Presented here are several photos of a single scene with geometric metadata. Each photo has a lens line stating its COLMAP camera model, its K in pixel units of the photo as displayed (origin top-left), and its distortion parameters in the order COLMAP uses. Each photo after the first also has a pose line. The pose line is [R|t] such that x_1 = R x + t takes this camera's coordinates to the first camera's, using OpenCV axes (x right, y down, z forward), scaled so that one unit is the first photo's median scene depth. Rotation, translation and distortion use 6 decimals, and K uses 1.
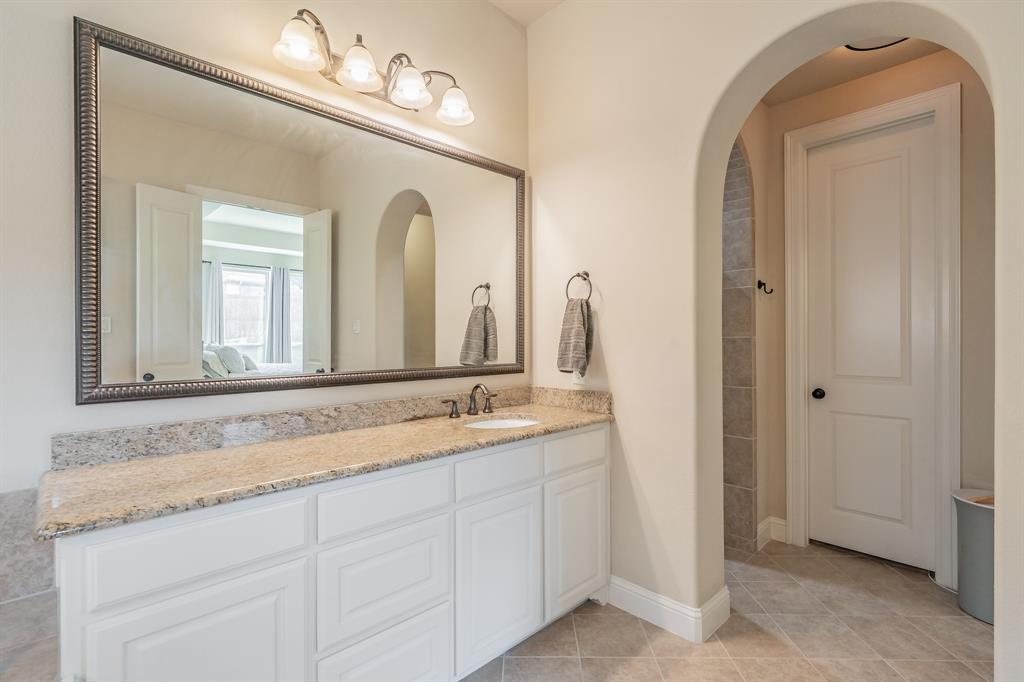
lens RADIAL K [[473.7, 0, 512.0], [0, 473.7, 341.0], [0, 0, 1]] dist [0.001557, 0.000029]
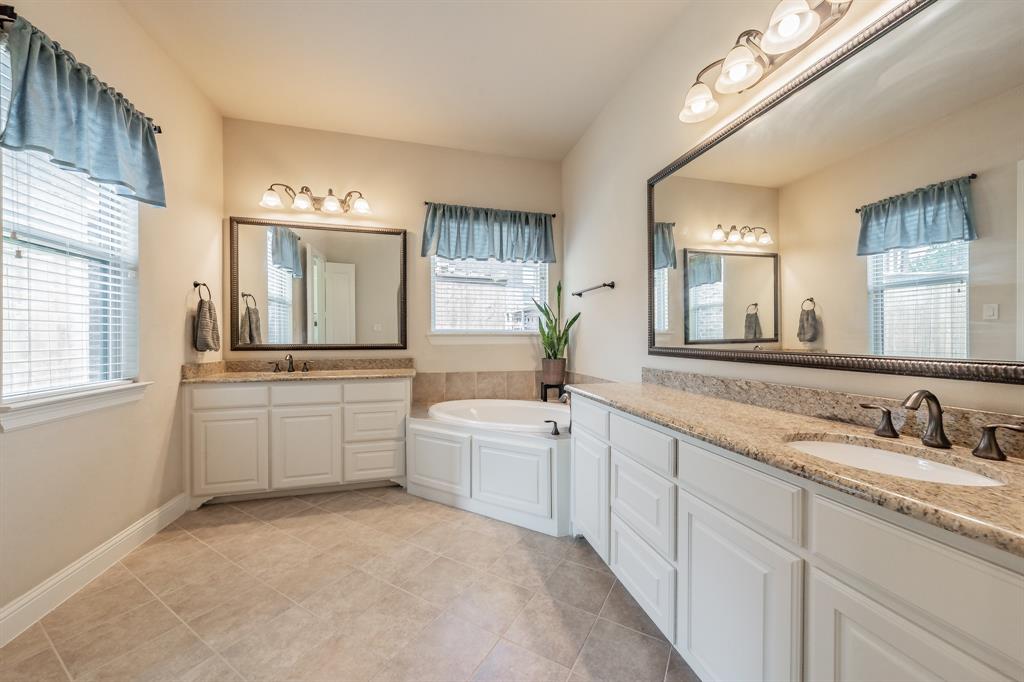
lens RADIAL K [[367.6, 0, 524.1], [0, 367.6, 340.1], [0, 0, 1]] dist [-0.000653, -0.000093]
pose [[-0.475774, 0.014143, -0.879454, 0.633101], [0.005017, 0.999898, 0.013365, 0.027809], [0.879553, 0.001947, -0.475796, 0.942469]]
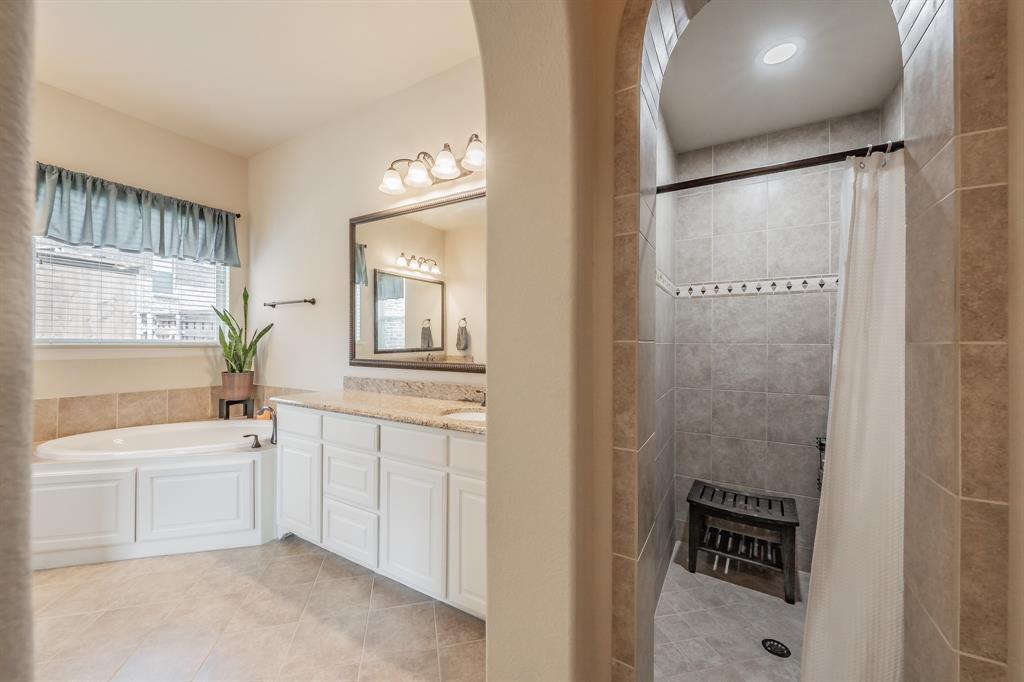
lens RADIAL K [[383.6, 0, 512.0], [0, 383.6, 341.0], [0, 0, 1]] dist [-0.002052, -0.000139]
pose [[0.274290, 0.004079, -0.961638, 0.997419], [-0.007605, 0.999969, 0.002072, -0.010523], [0.961617, 0.006745, 0.274313, 0.925602]]
